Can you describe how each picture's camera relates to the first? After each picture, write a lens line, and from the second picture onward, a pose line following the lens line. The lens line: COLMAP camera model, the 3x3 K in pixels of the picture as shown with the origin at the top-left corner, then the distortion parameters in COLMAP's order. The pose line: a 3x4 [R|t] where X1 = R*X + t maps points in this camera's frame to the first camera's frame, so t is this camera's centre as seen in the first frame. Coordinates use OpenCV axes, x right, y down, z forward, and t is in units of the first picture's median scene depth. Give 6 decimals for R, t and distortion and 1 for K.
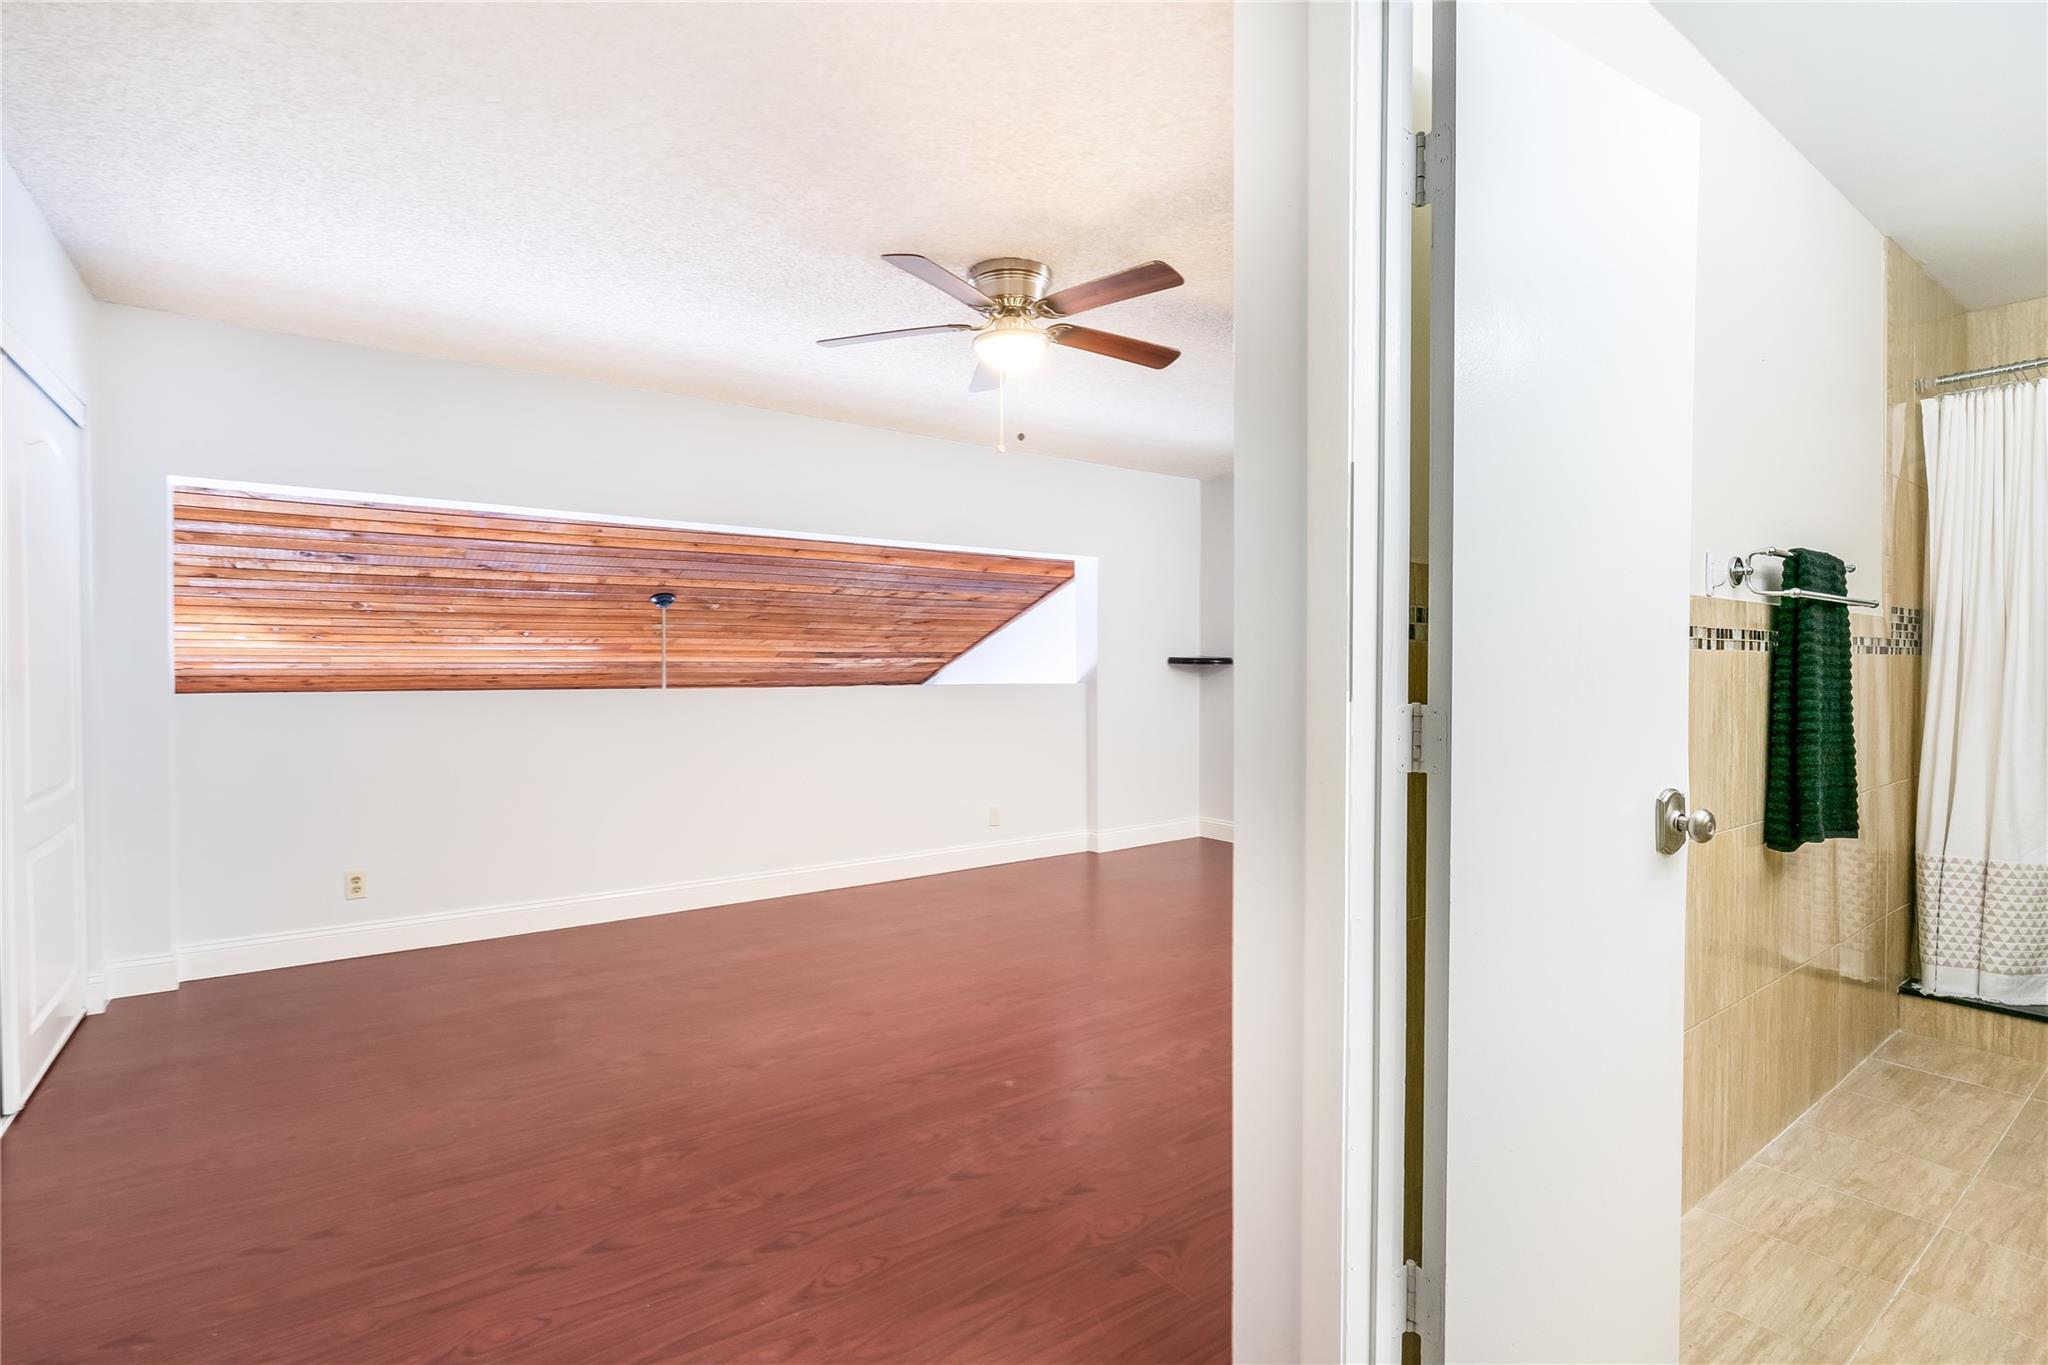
lens RADIAL K [[976.4, 0, 1019.5], [0, 976.4, 682.6], [0, 0, 1]] dist [-0.000884, 0.000057]
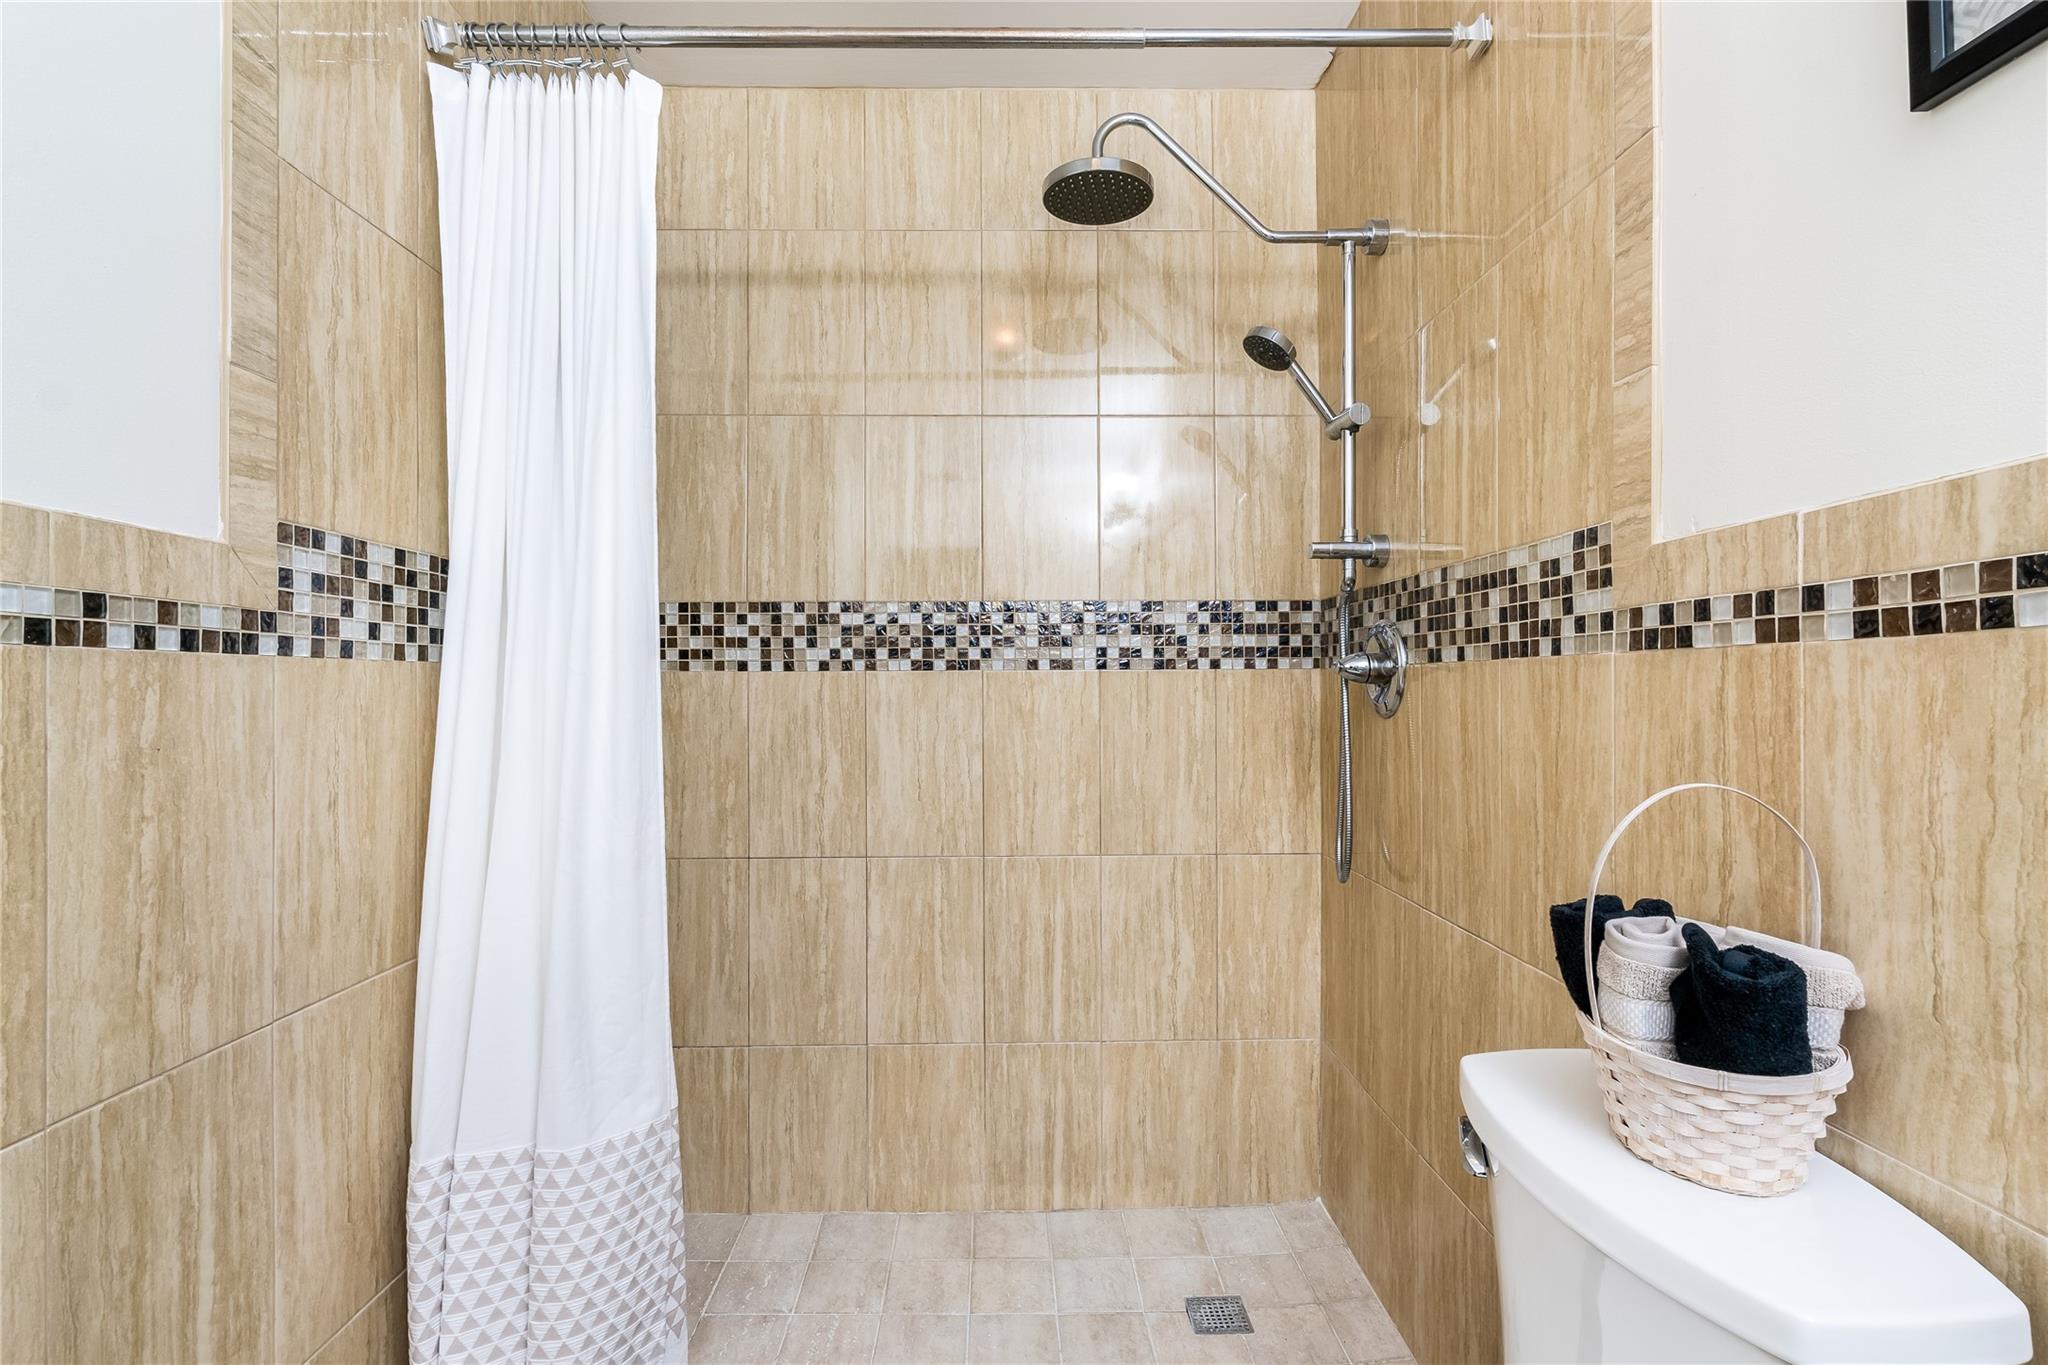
lens RADIAL K [[957.0, 0, 1018.7], [0, 957.0, 686.2], [0, 0, 1]] dist [-0.016388, -0.000113]
pose [[0.594381, 0.002093, 0.804181, 0.784345], [0.015008, 0.999794, -0.013694, -0.009314], [-0.804043, 0.020209, 0.594227, 0.582008]]
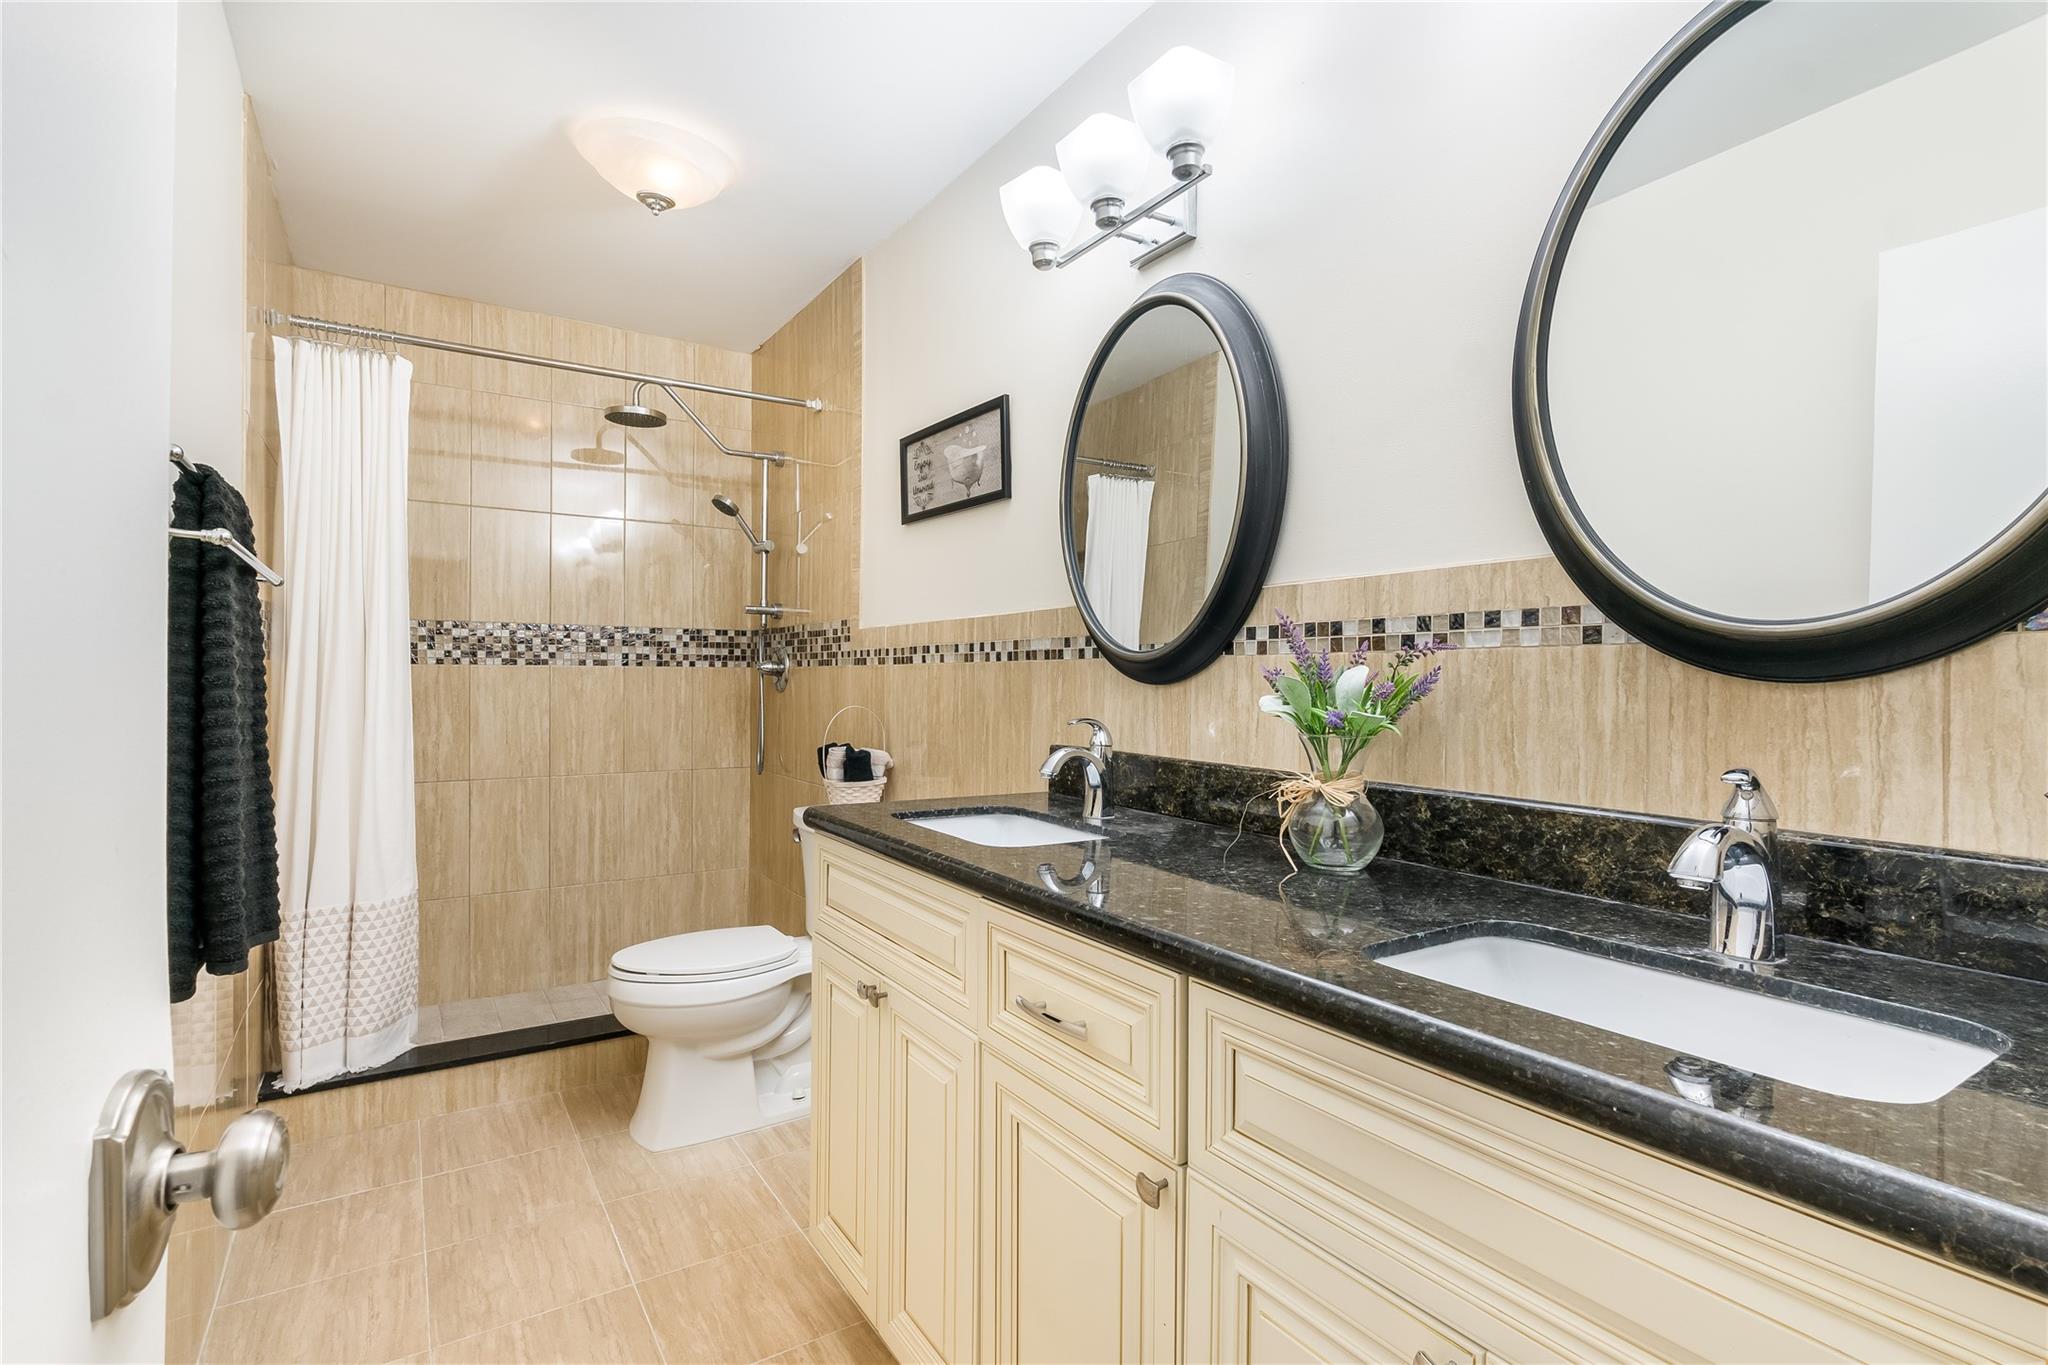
lens RADIAL K [[965.1, 0, 1023.7], [0, 965.1, 681.0], [0, 0, 1]] dist [-0.005130, -0.000490]
pose [[0.070152, 0.001219, 0.997536, 0.201396], [0.010617, 0.999942, -0.001968, -0.003410], [-0.997480, 0.010729, 0.070135, 0.359890]]
